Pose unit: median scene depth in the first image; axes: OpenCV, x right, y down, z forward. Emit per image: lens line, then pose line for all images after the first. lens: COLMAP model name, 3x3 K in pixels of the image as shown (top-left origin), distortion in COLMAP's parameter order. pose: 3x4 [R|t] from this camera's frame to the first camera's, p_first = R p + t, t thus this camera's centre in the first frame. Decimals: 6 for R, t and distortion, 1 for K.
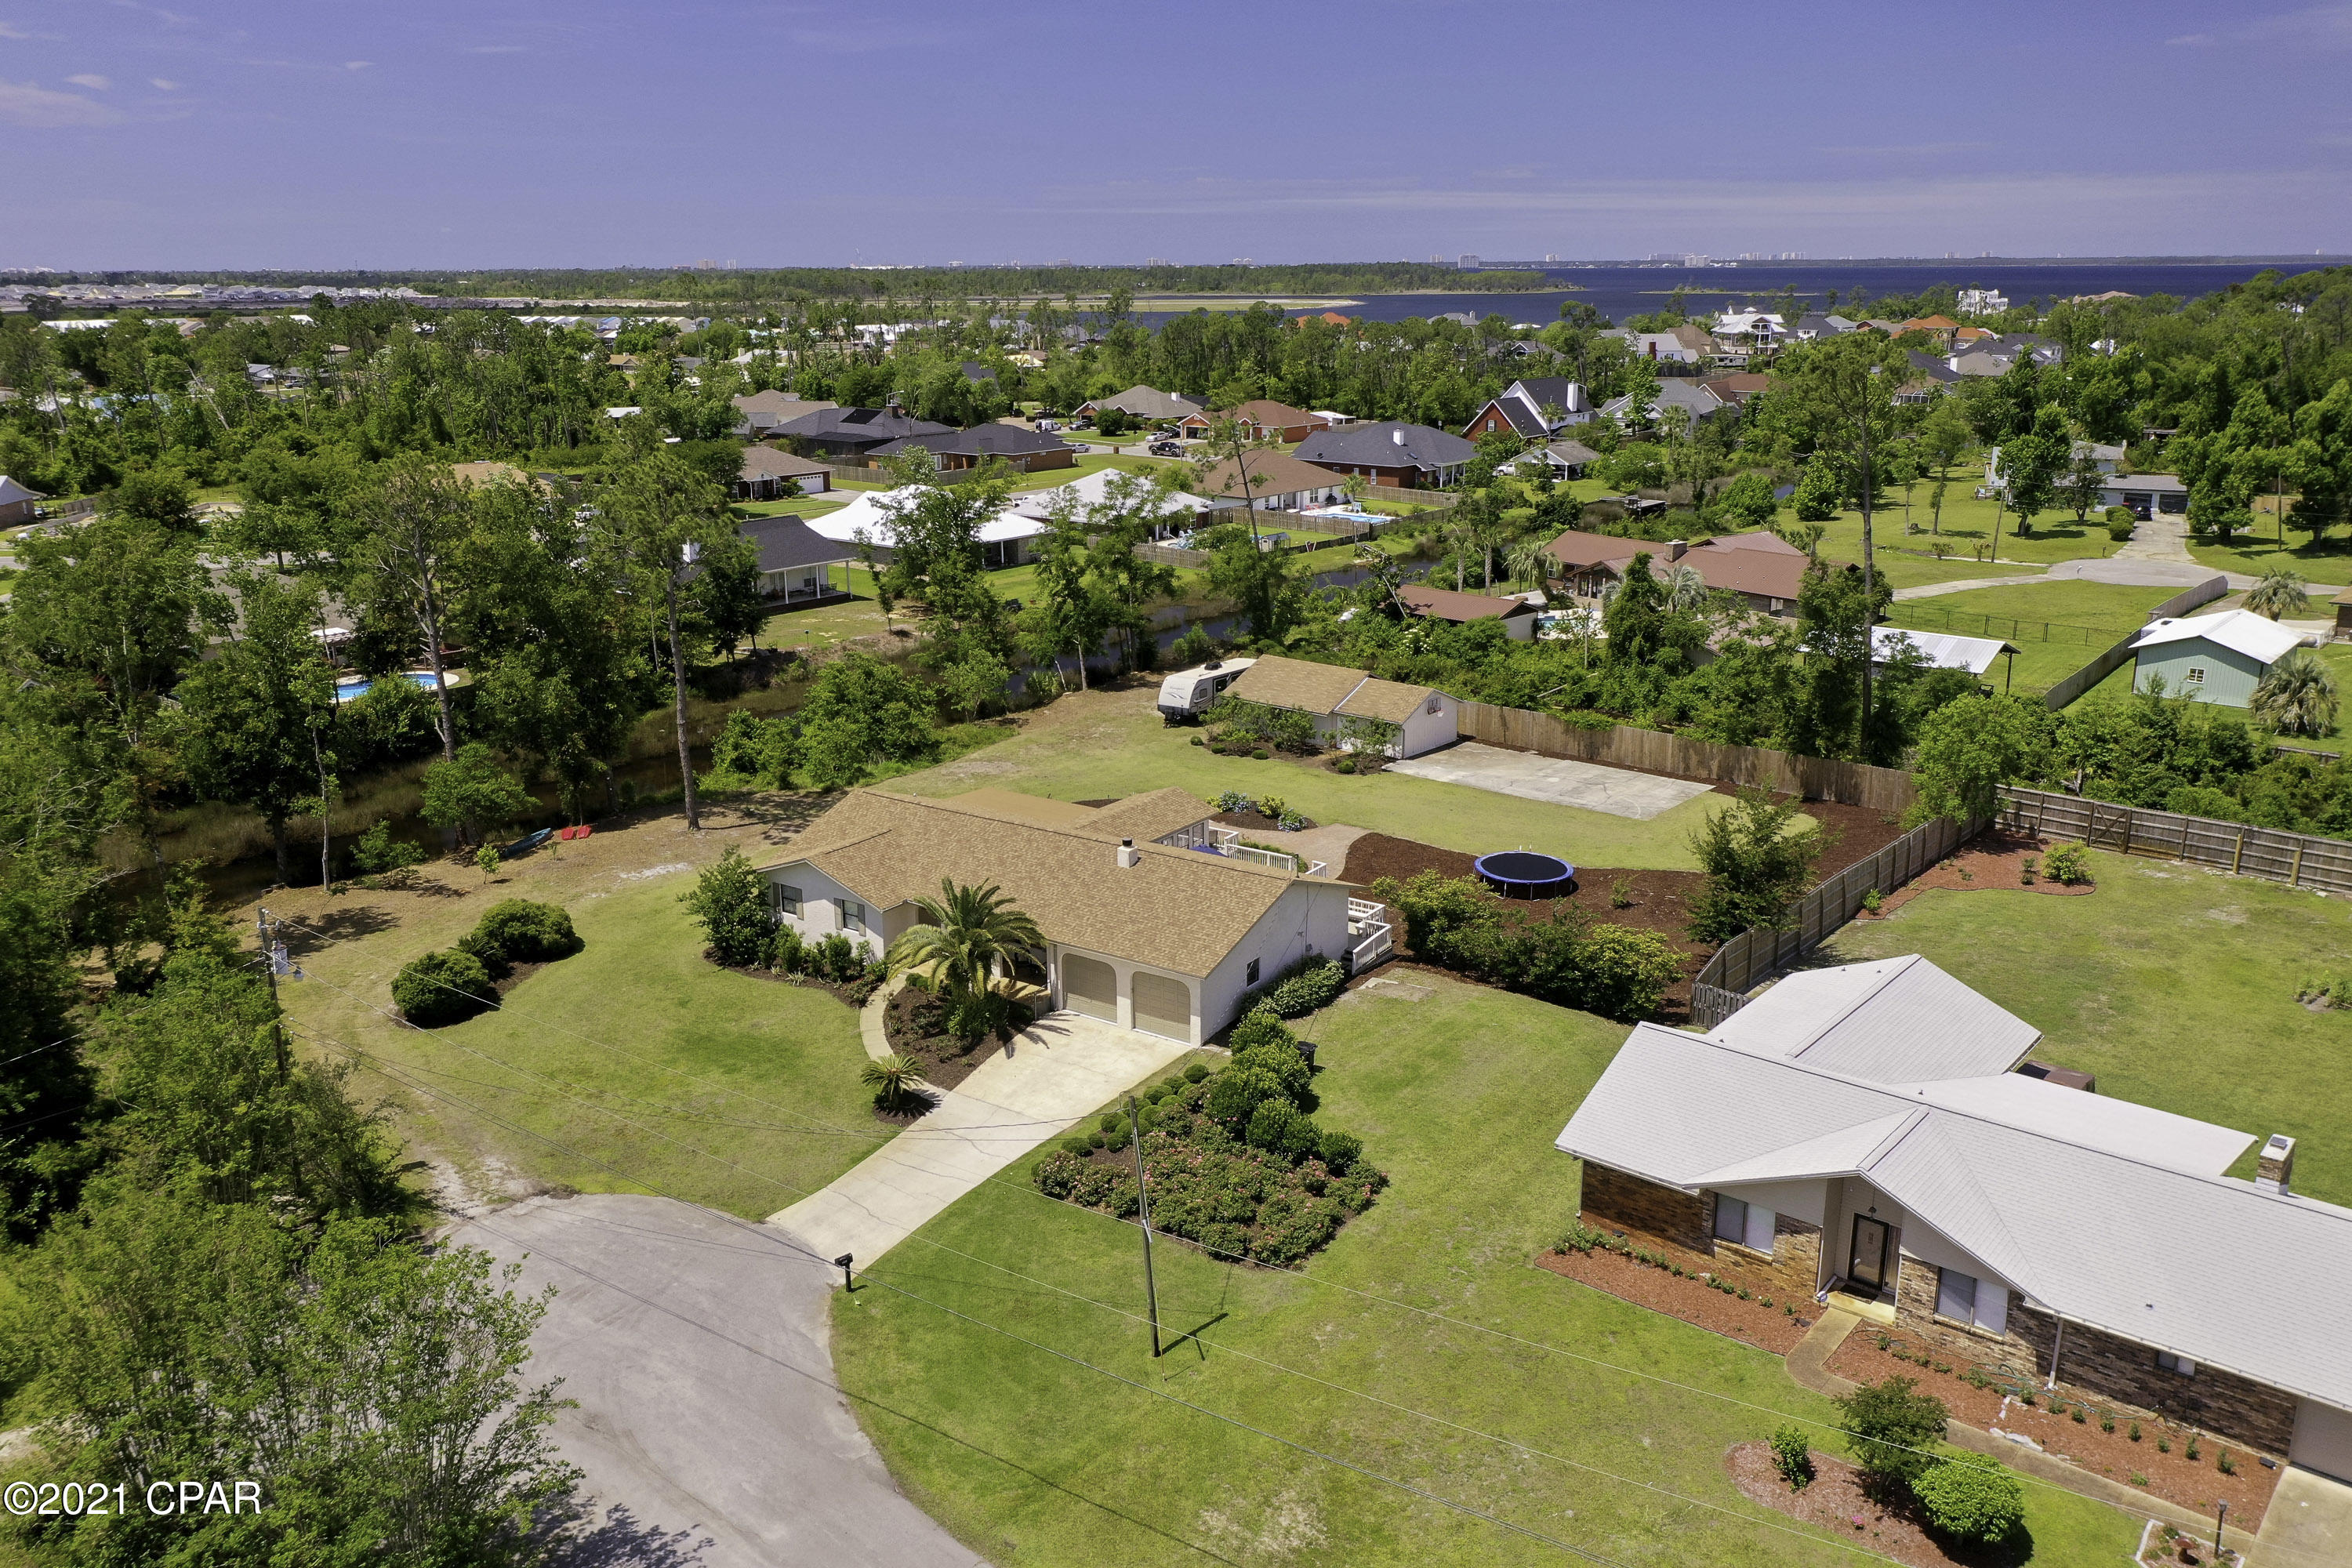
lens RADIAL K [[1851.3, 0, 1176.0], [0, 1851.3, 784.0], [0, 0, 1]] dist [0.008005, 0.000493]
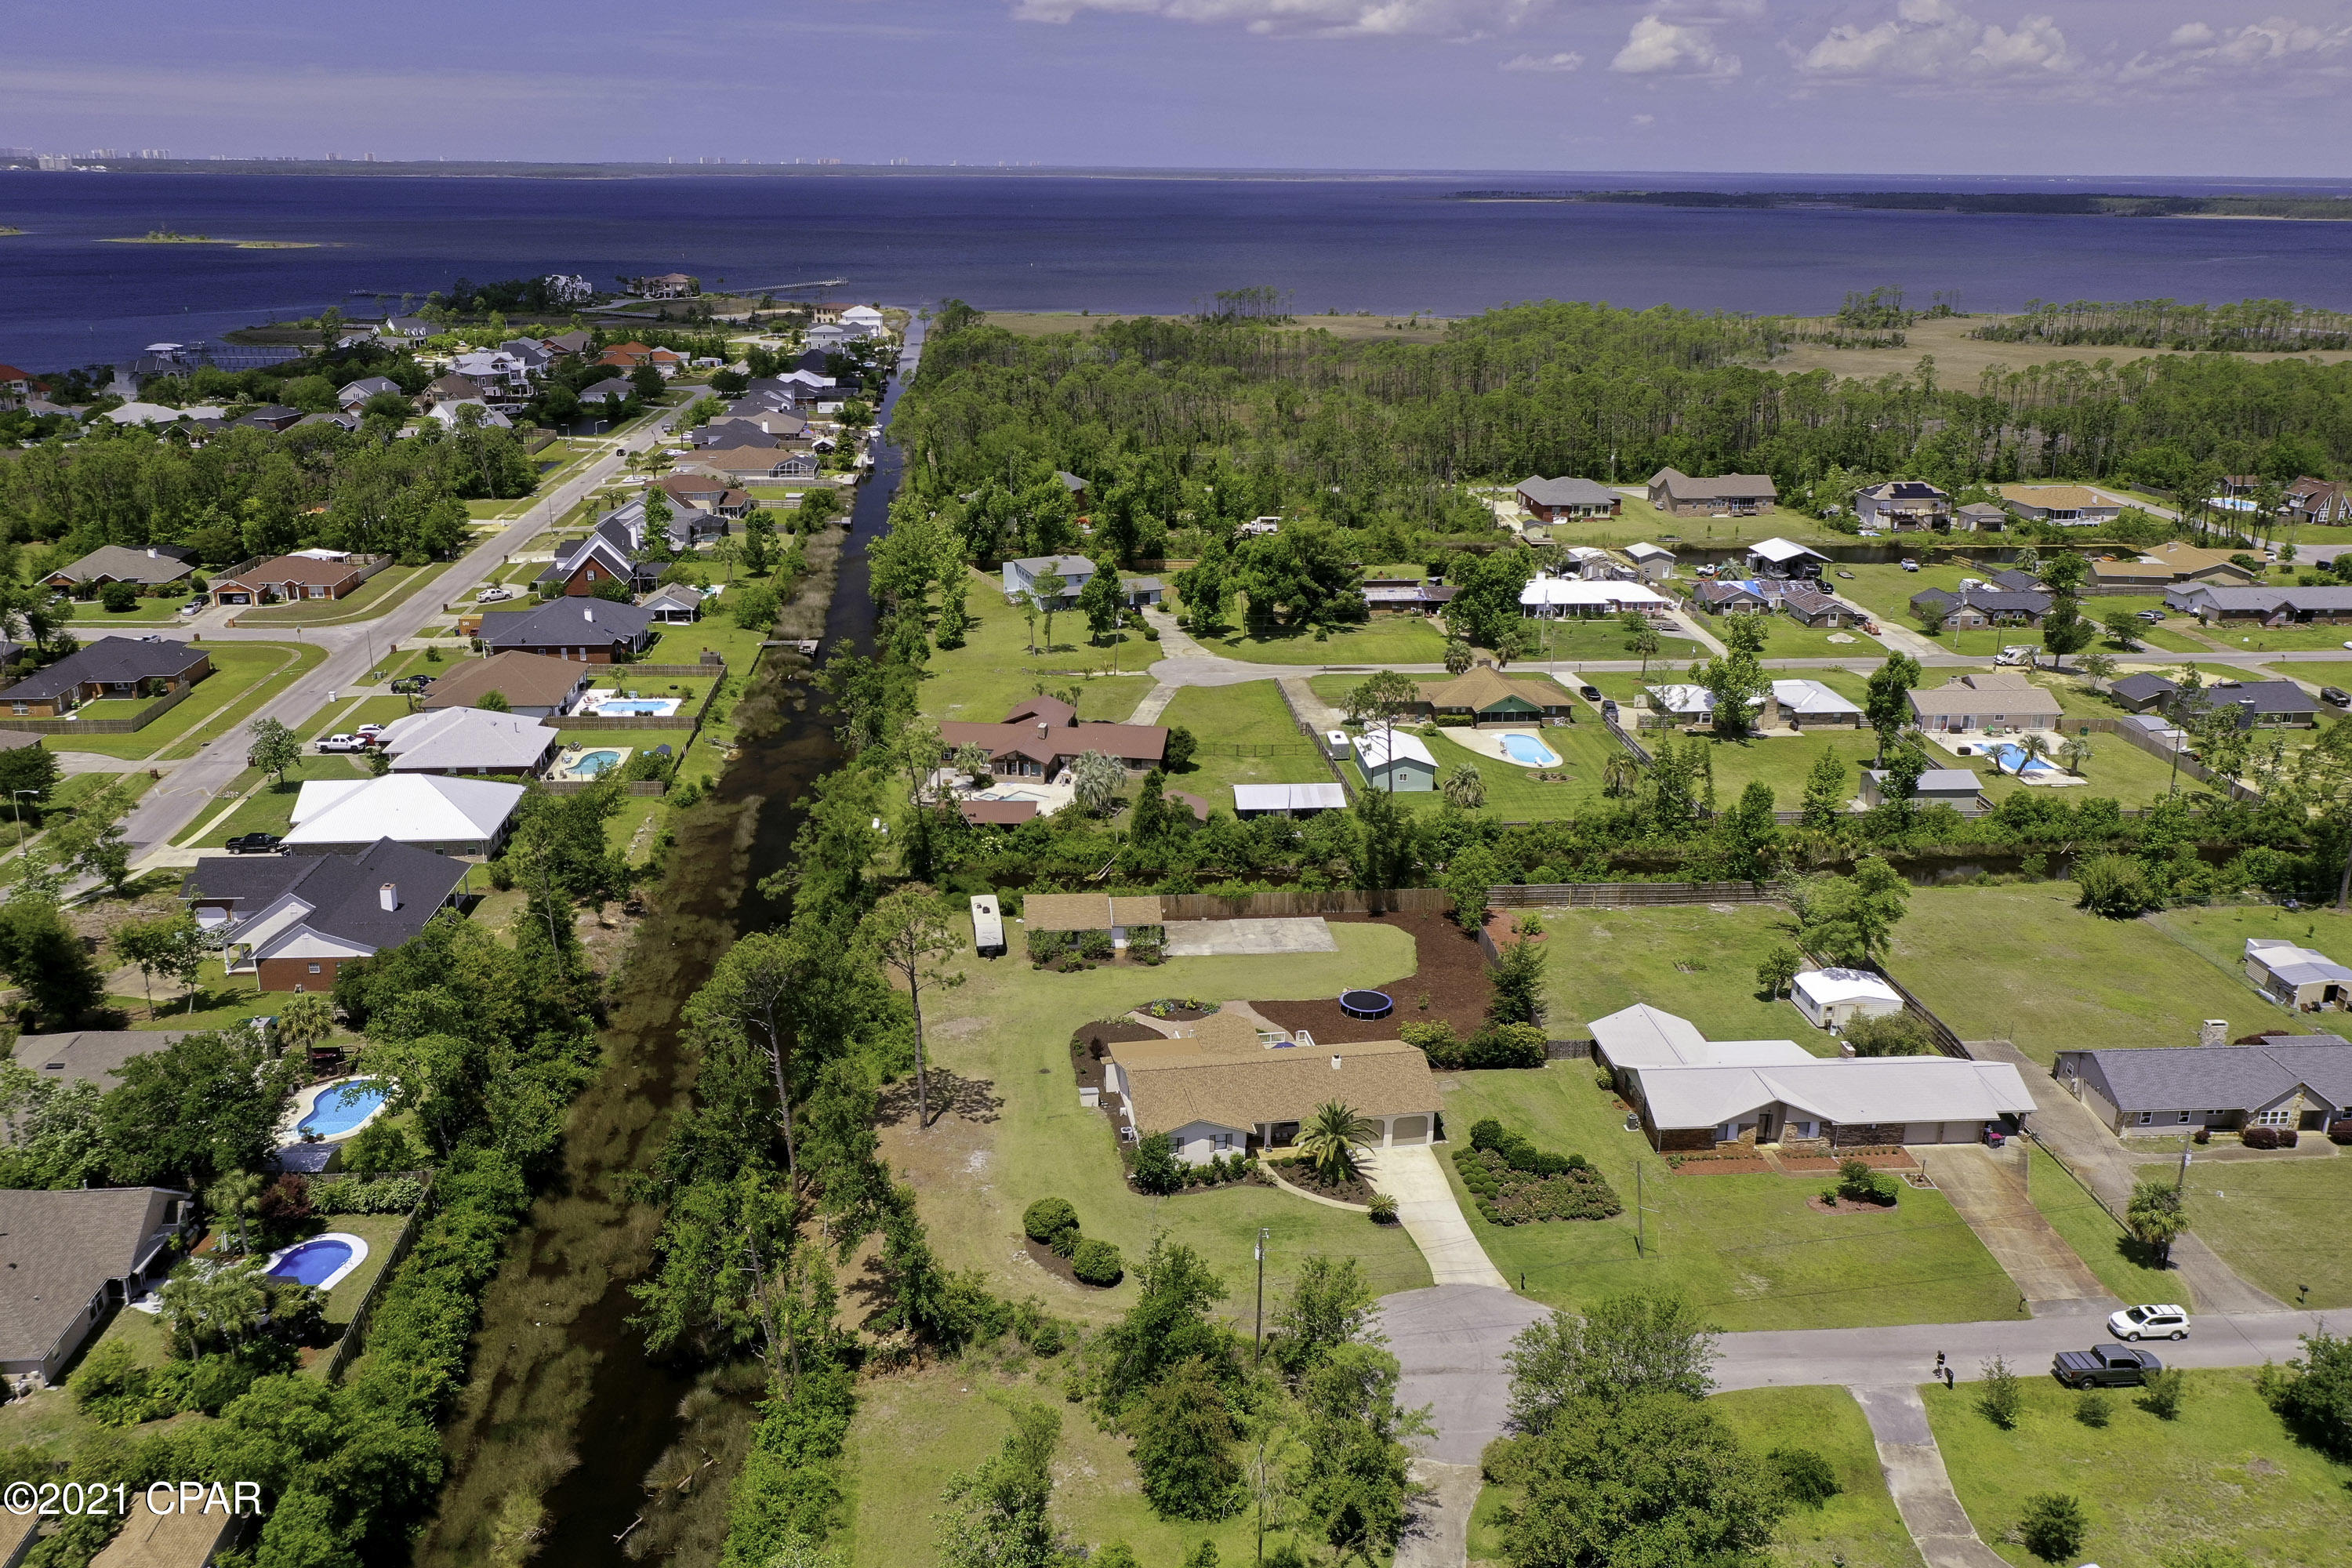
lens RADIAL K [[1915.1, 0, 1176.0], [0, 1915.1, 784.0], [0, 0, 1]] dist [0.010432, -0.000030]
pose [[0.708438, -0.204919, 0.675369, -1.339084], [0.176577, 0.977951, 0.111505, -0.463846], [-0.683327, 0.040260, 0.729001, -0.315134]]
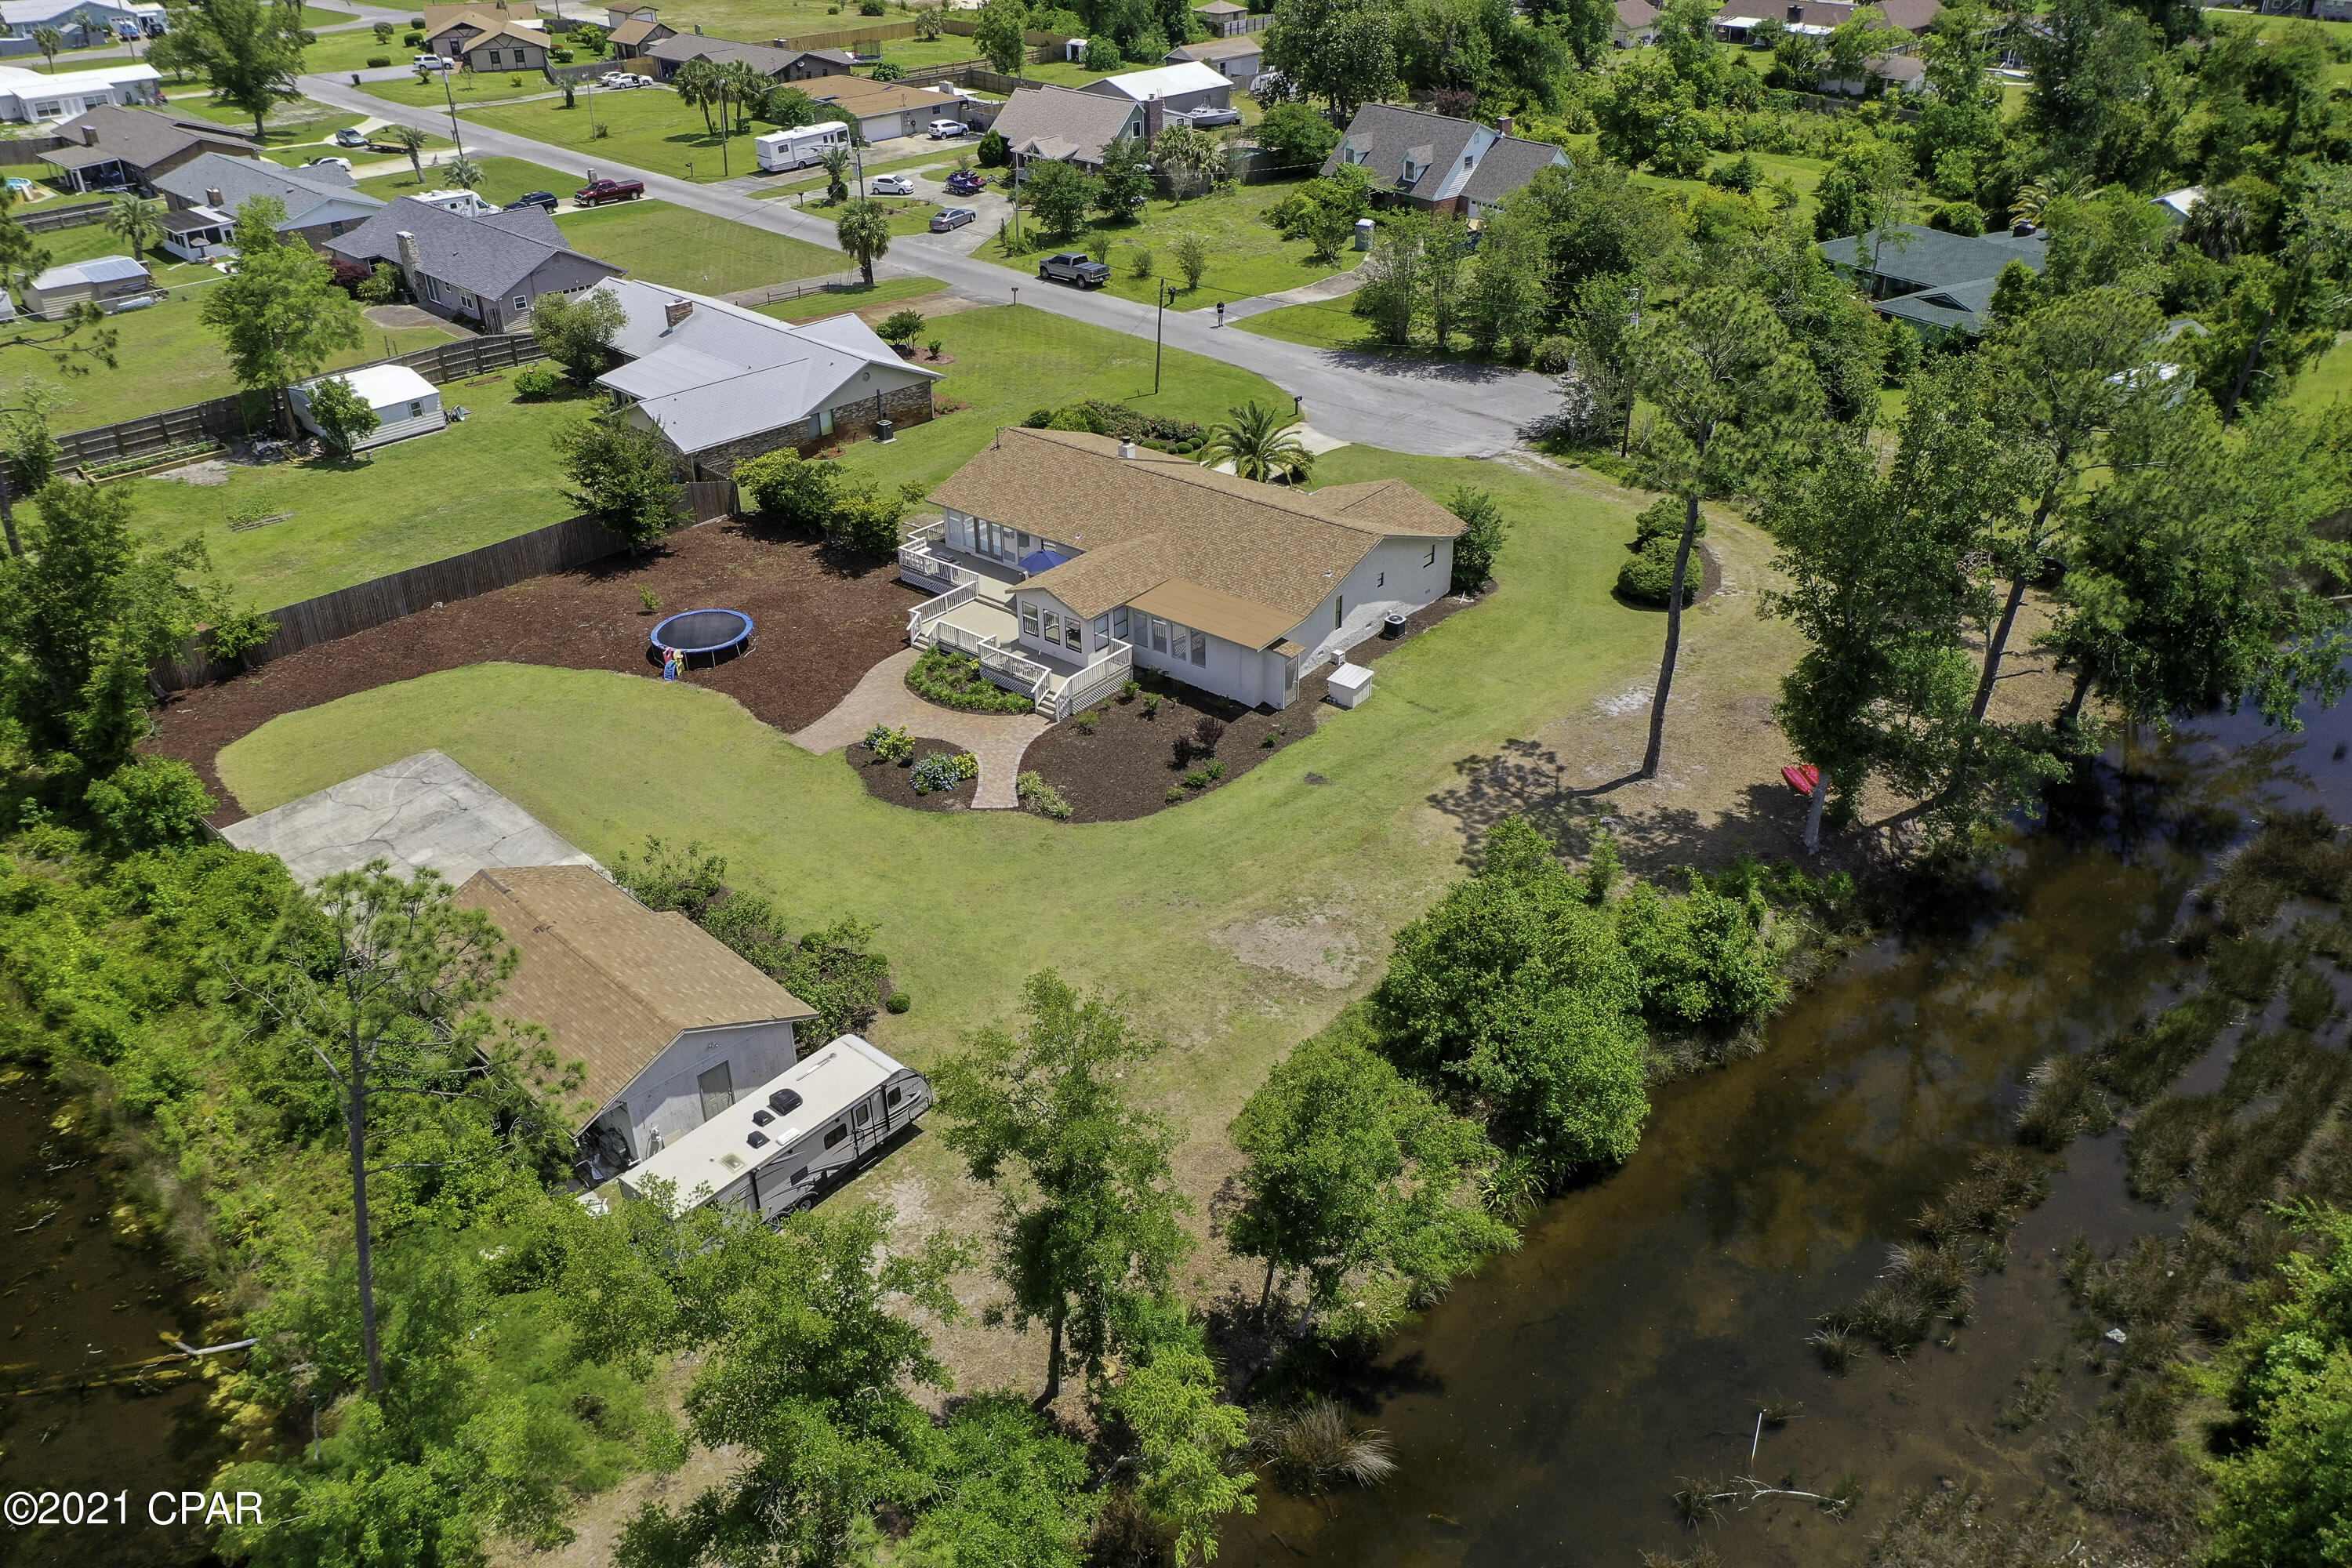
lens RADIAL K [[1915.1, 0, 1176.0], [0, 1915.1, 784.0], [0, 0, 1]] dist [0.010432, -0.000030]
pose [[-0.996559, -0.021934, 0.079929, -0.154454], [0.041197, 0.705707, 0.707305, -0.667955], [-0.071921, 0.708164, -0.702376, 1.943719]]
